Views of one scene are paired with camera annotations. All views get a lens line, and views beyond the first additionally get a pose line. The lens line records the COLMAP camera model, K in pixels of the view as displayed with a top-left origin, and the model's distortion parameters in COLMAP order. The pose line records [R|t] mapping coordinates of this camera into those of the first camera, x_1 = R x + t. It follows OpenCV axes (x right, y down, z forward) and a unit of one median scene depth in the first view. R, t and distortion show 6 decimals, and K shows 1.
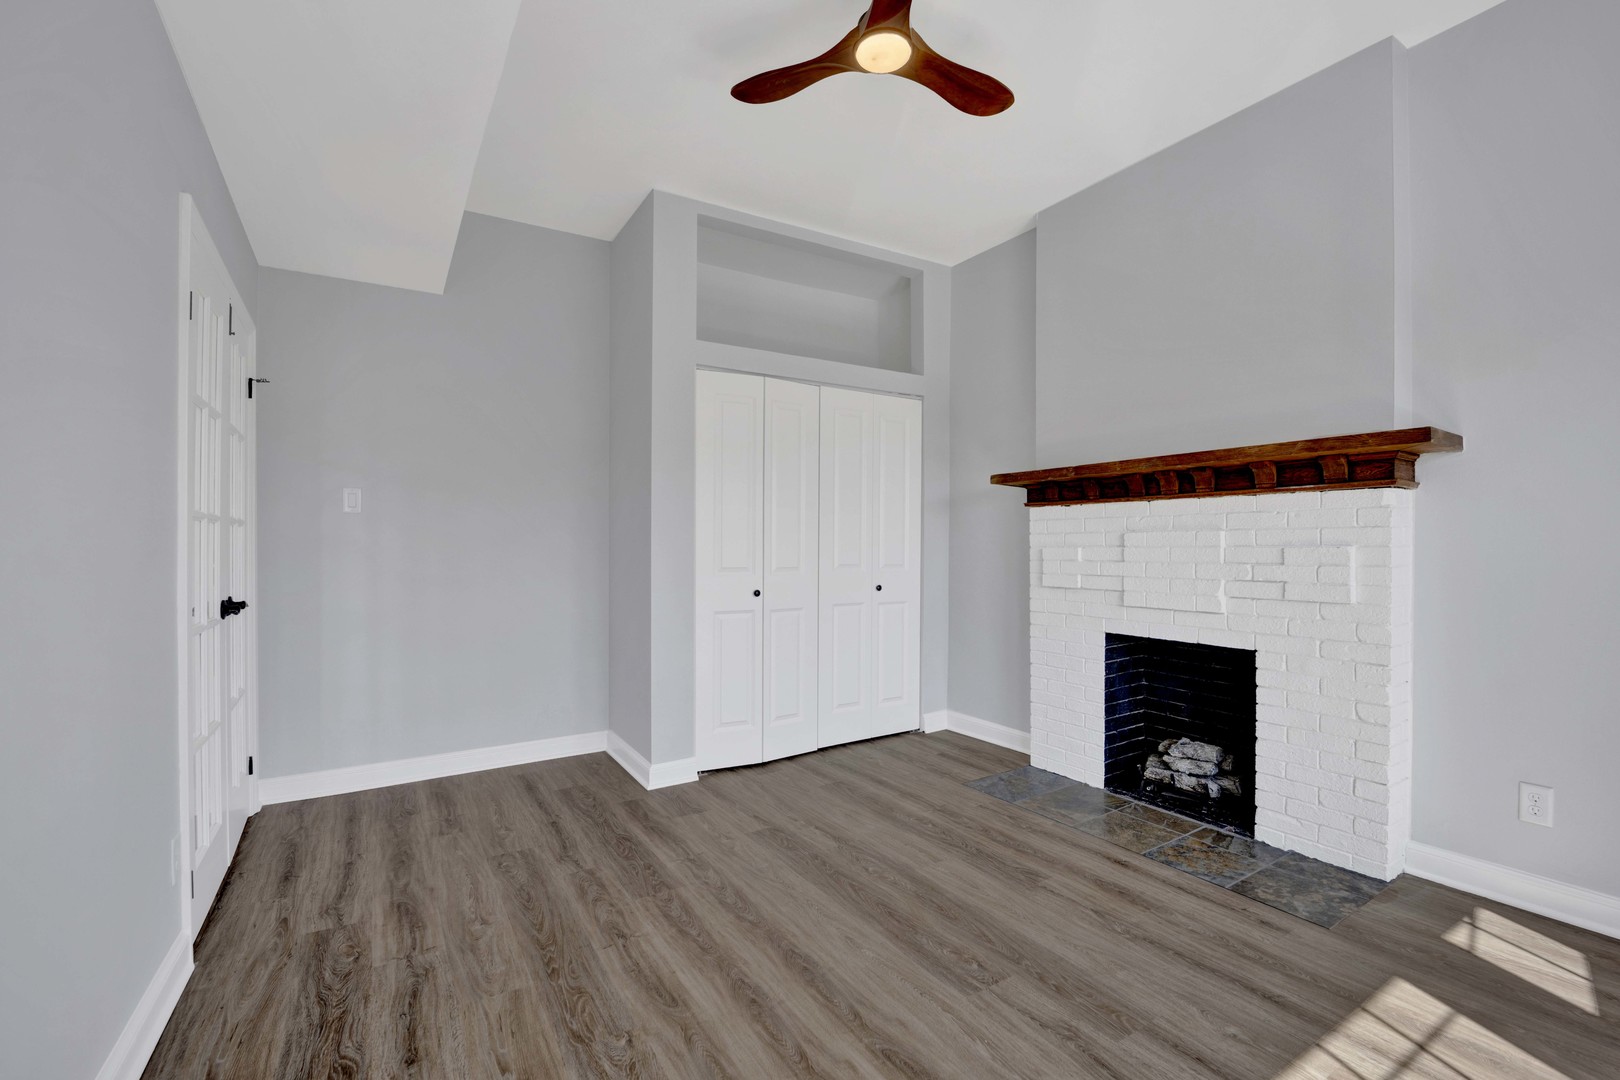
lens RADIAL K [[669.3, 0, 803.5], [0, 669.3, 540.1], [0, 0, 1]] dist [-0.021469, -0.000741]
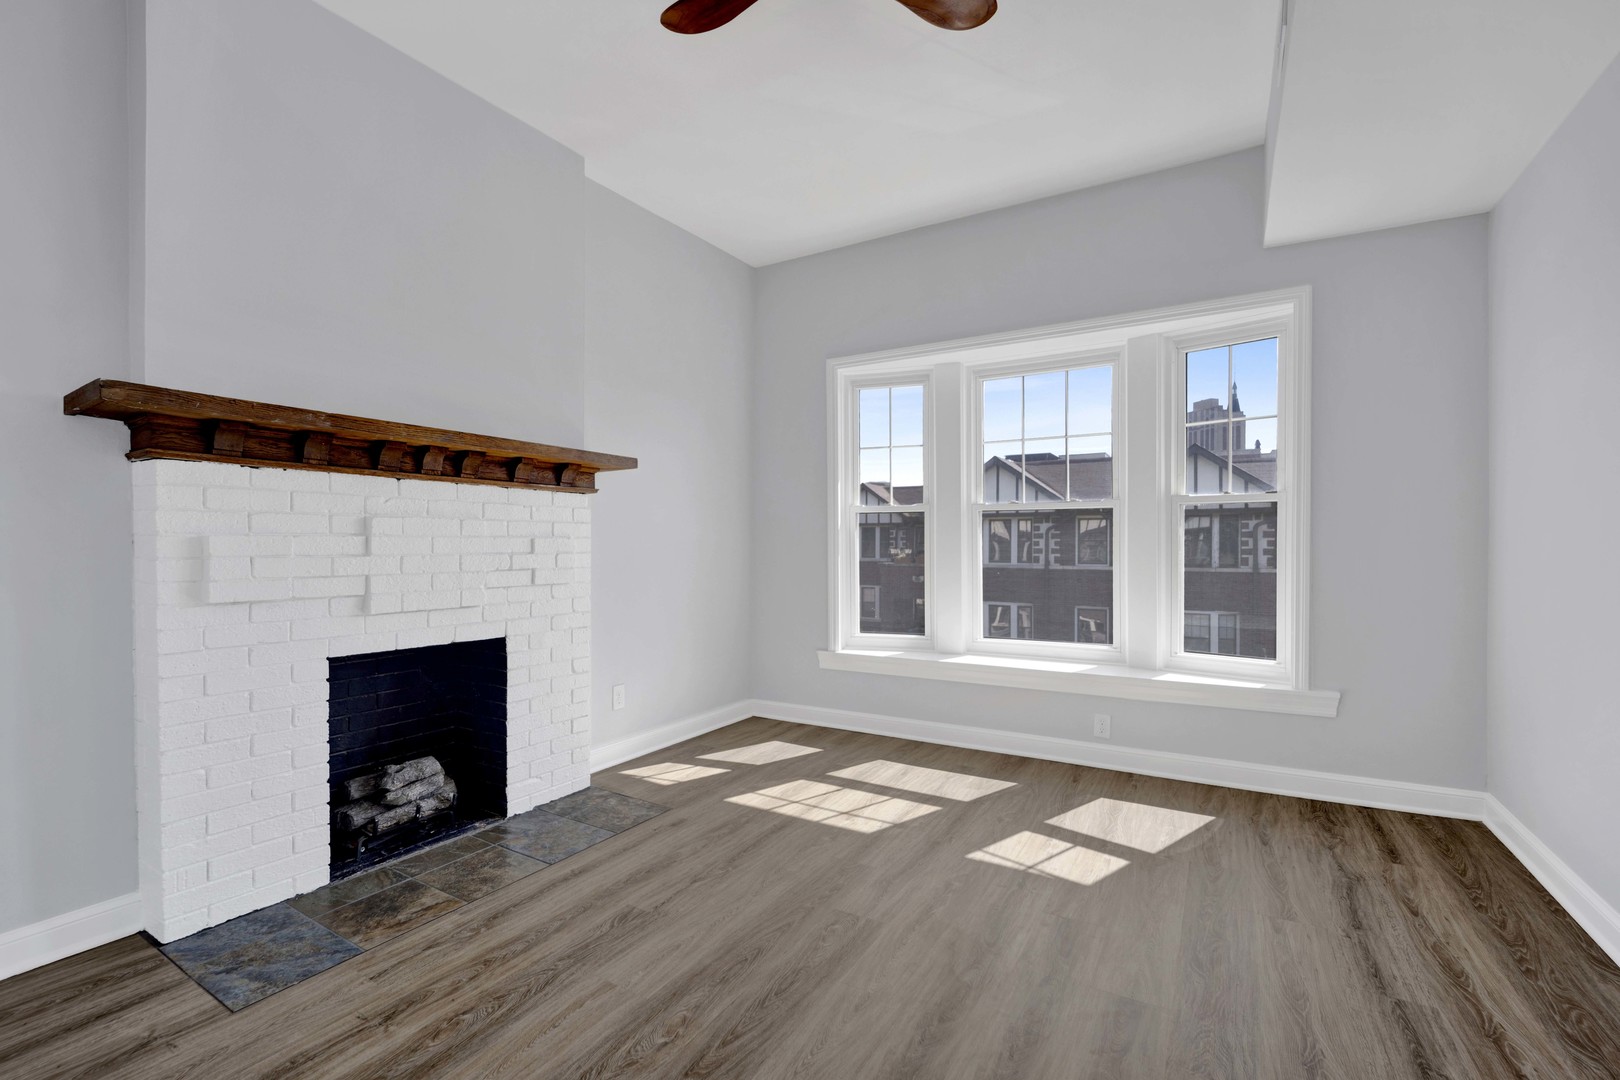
lens RADIAL K [[669.3, 0, 803.5], [0, 669.3, 540.1], [0, 0, 1]] dist [-0.021469, -0.000741]
pose [[-0.421322, 0.009549, 0.906861, -0.471071], [-0.006014, 0.999893, -0.013322, 0.026045], [-0.906891, -0.011067, -0.421219, 1.027560]]
